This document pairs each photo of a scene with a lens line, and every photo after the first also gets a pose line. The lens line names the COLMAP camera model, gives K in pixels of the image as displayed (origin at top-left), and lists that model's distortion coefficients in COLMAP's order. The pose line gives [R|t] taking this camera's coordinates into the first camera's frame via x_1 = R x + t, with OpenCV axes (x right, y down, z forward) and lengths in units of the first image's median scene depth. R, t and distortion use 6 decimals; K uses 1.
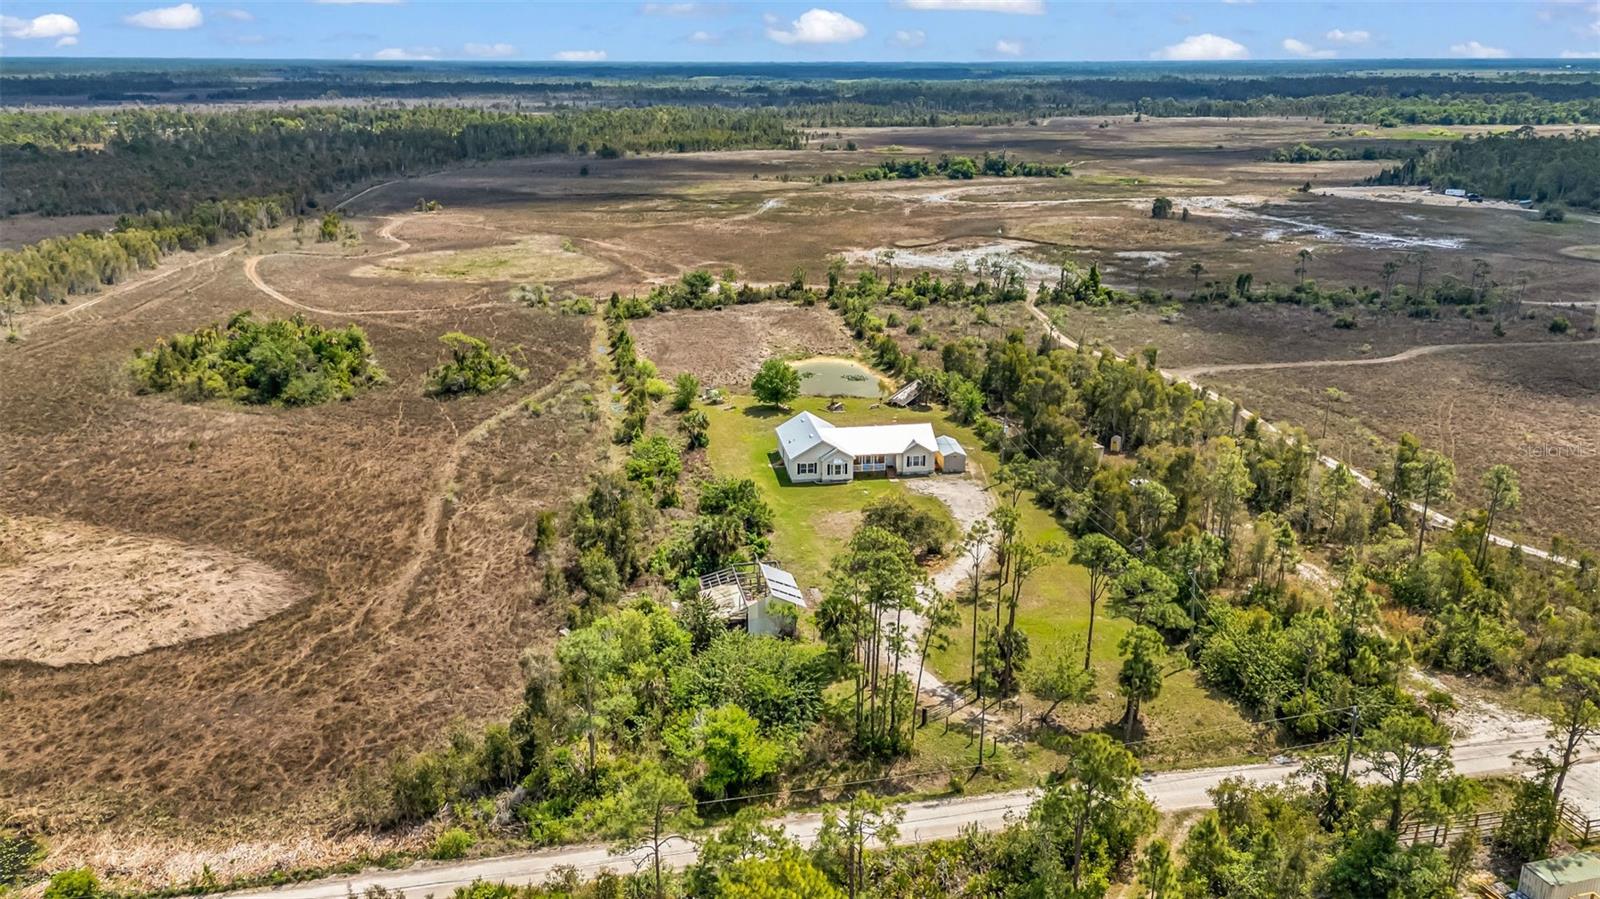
lens RADIAL K [[1171.1, 0, 798.7], [0, 1171.1, 463.2], [0, 0, 1]] dist [0.074883, -0.071260]
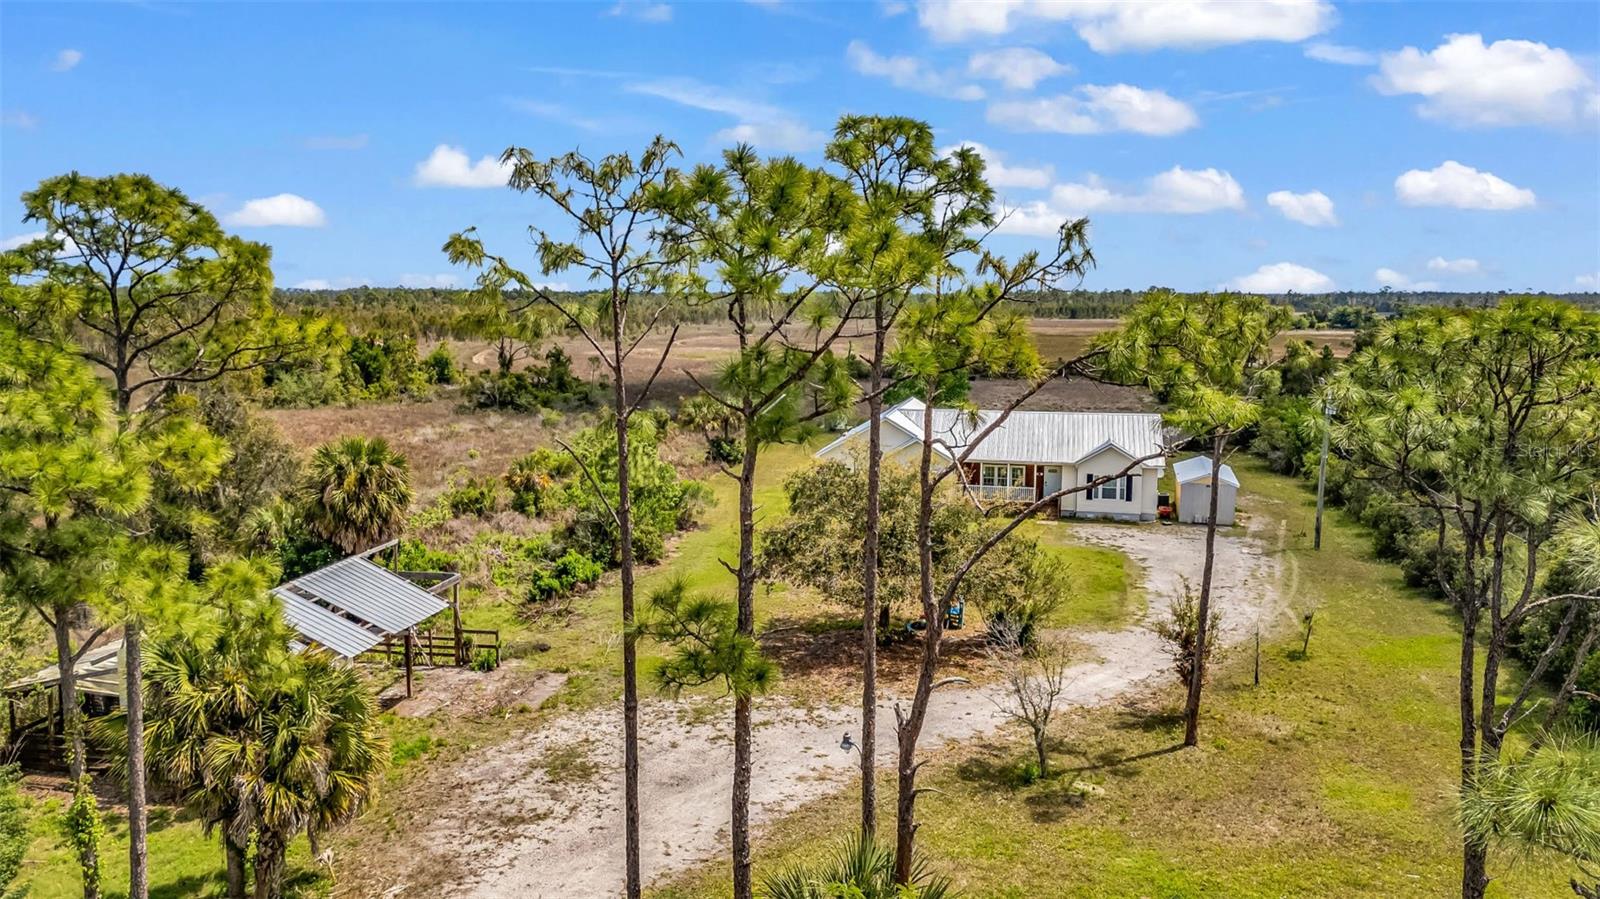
lens RADIAL K [[1171.1, 0, 801.3], [0, 1171.1, 449.0], [0, 0, 1]] dist [0.074883, -0.071260]
pose [[0.932028, 0.051462, -0.358715, 0.088529], [-0.122031, 0.976624, -0.176958, 0.044592], [0.341223, 0.208704, 0.916520, 0.330624]]
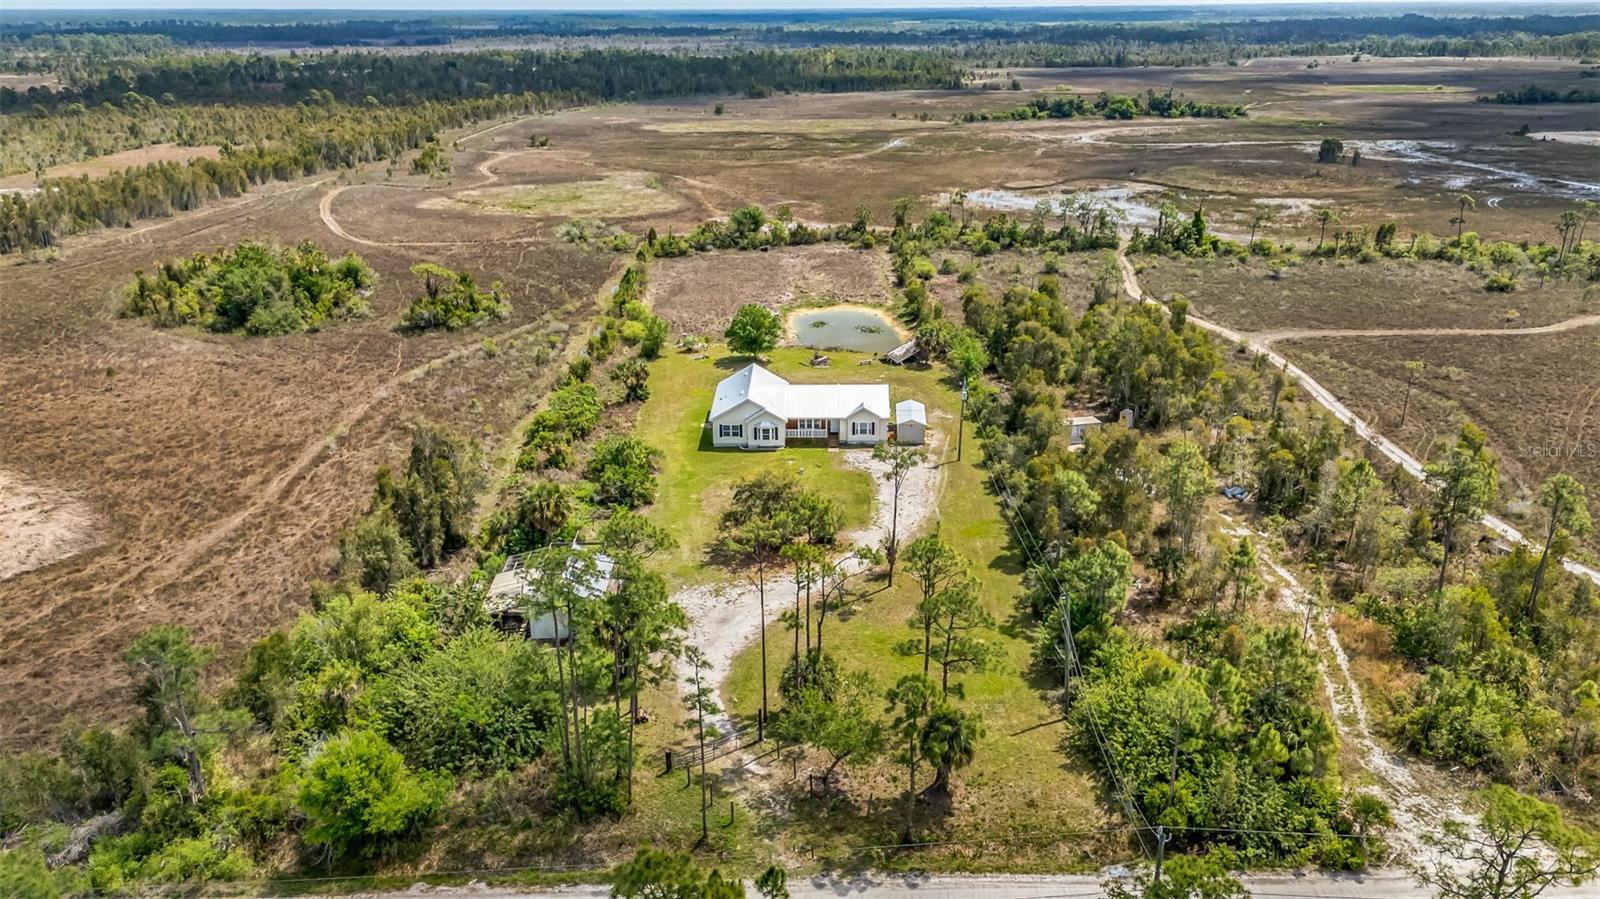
lens RADIAL K [[1171.1, 0, 799.6], [0, 1171.1, 459.5], [0, 0, 1]] dist [0.074883, -0.071260]
pose [[0.985545, 0.054681, -0.160344, 0.113062], [-0.048769, 0.997986, 0.040577, -0.006763], [0.162240, -0.032171, 0.986227, 0.095814]]
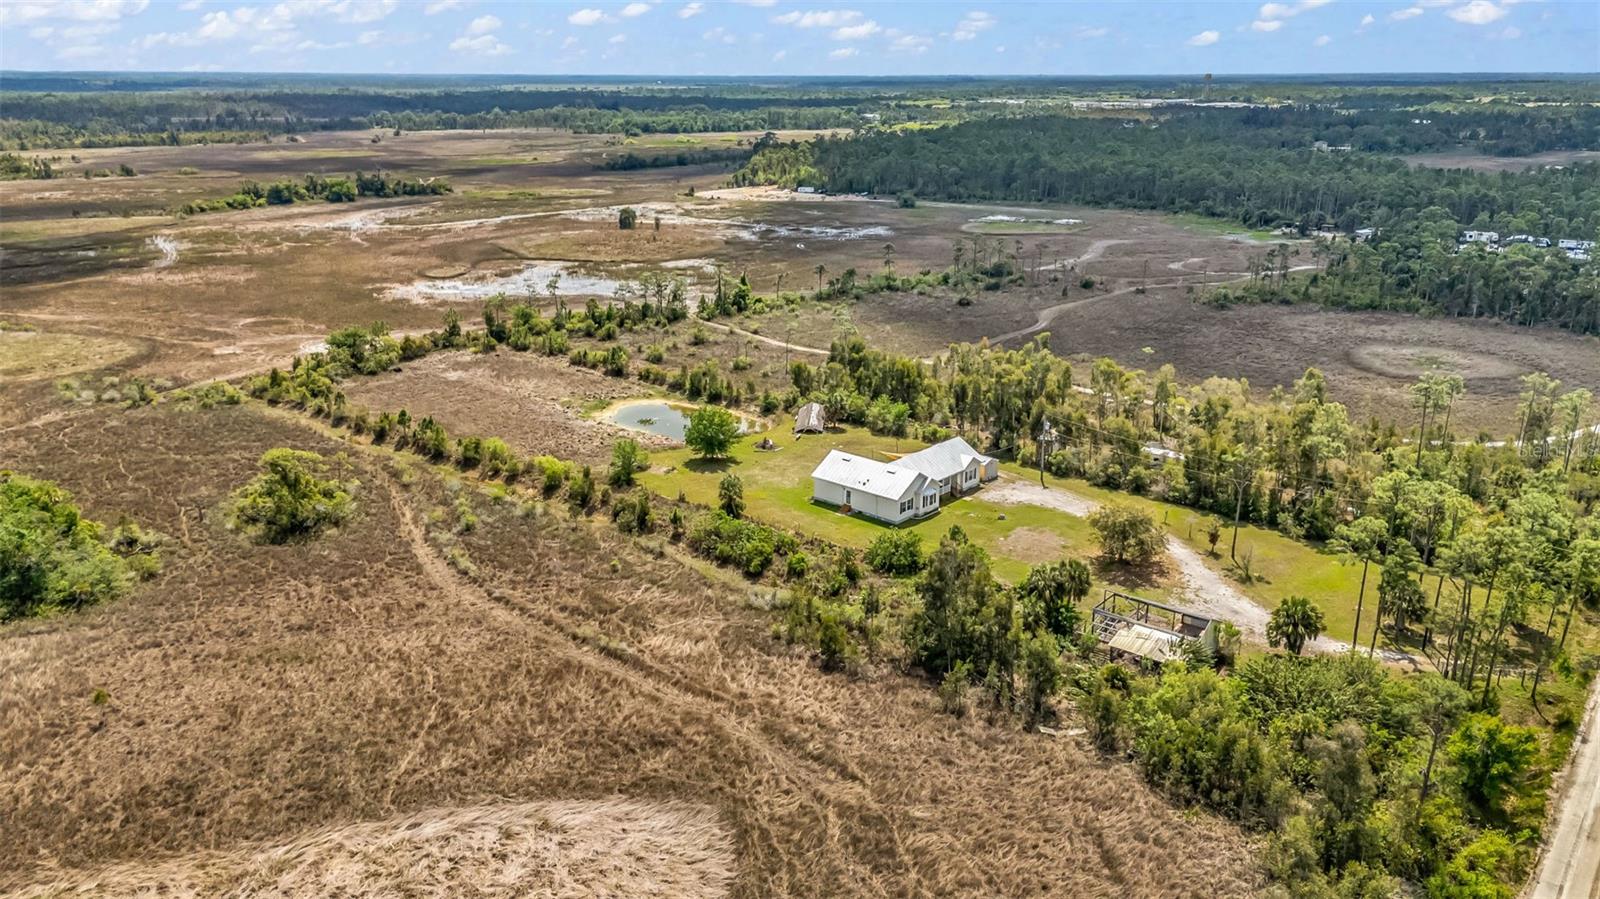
lens RADIAL K [[1171.1, 0, 803.1], [0, 1171.1, 457.7], [0, 0, 1]] dist [0.074883, -0.071260]
pose [[0.773210, -0.196500, 0.602938, -0.355629], [0.205147, 0.977163, 0.055381, -0.059028], [-0.600051, 0.080870, 0.795864, 0.175927]]
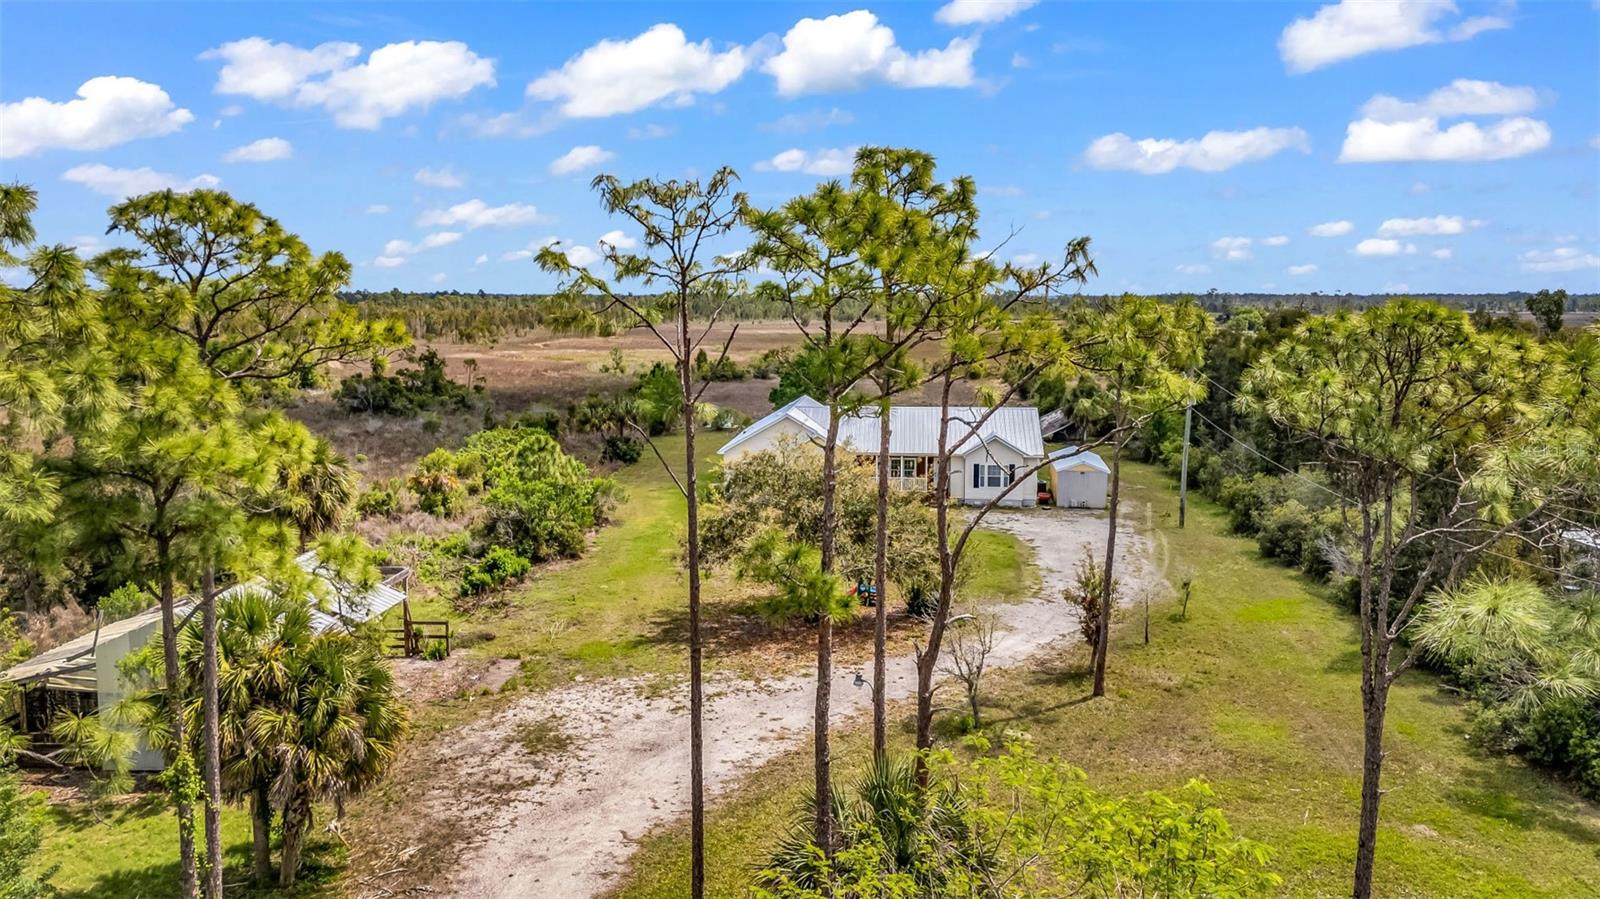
lens RADIAL K [[1171.1, 0, 800.5], [0, 1171.1, 449.4], [0, 0, 1]] dist [0.074883, -0.071260]
pose [[0.969398, 0.033701, -0.243170, 0.082081], [-0.081858, 0.978218, -0.190757, 0.049247], [0.231444, 0.204825, 0.951042, 0.316940]]
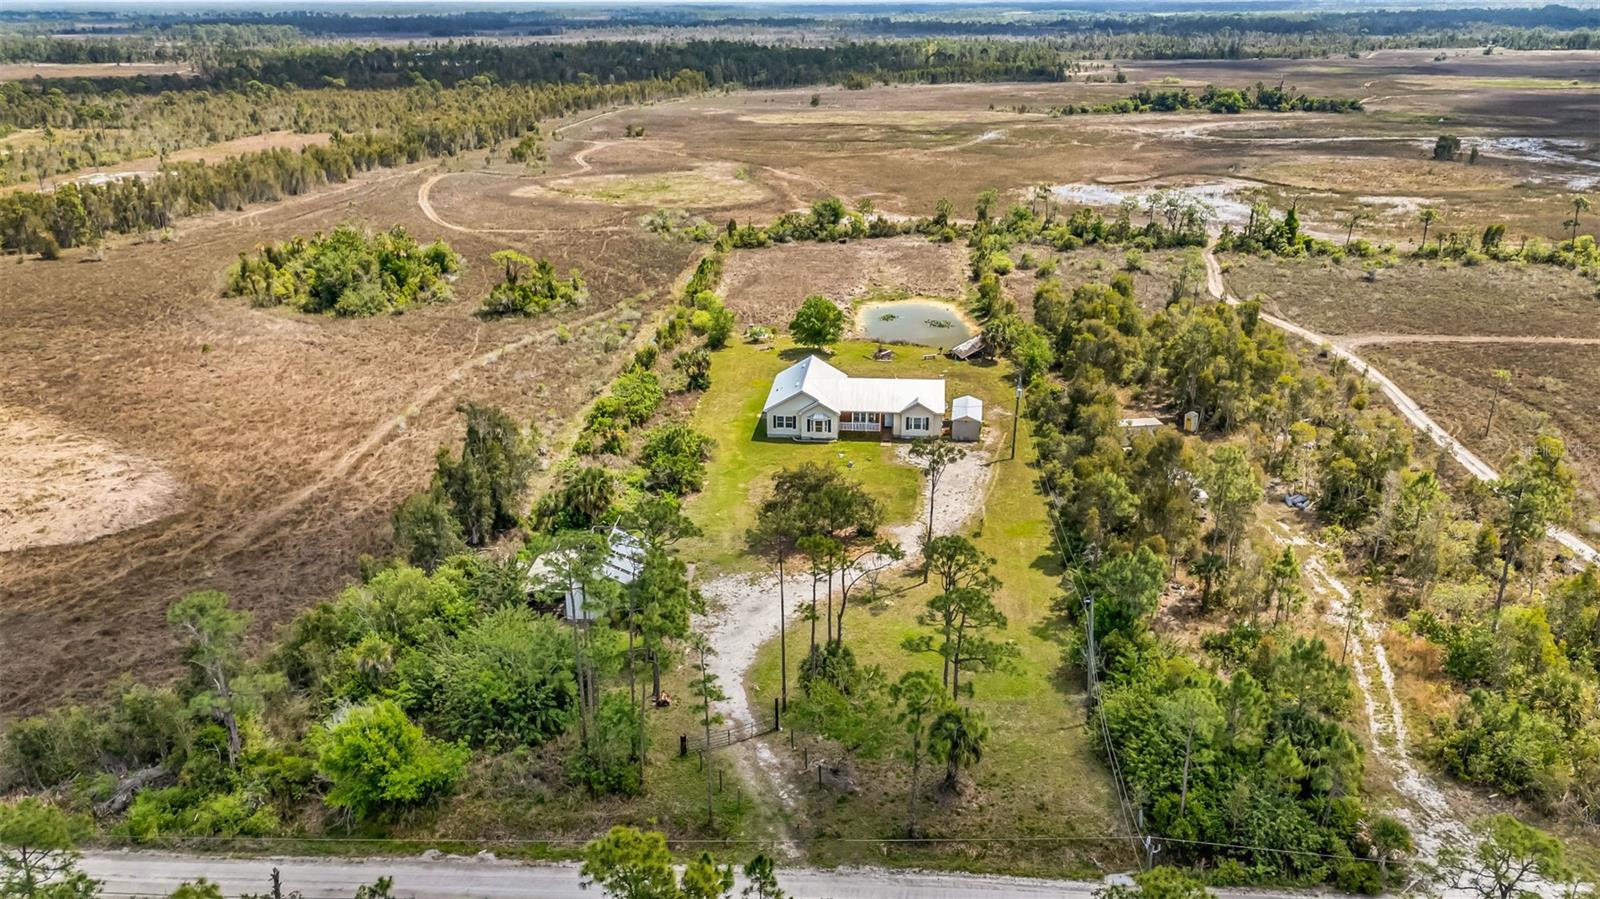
lens RADIAL K [[1171.1, 0, 799.0], [0, 1171.1, 457.1], [0, 0, 1]] dist [0.074883, -0.071260]
pose [[0.966963, 0.086686, -0.239727, 0.130953], [-0.076706, 0.995765, 0.050670, -0.008110], [0.243104, -0.030608, 0.969517, 0.098171]]
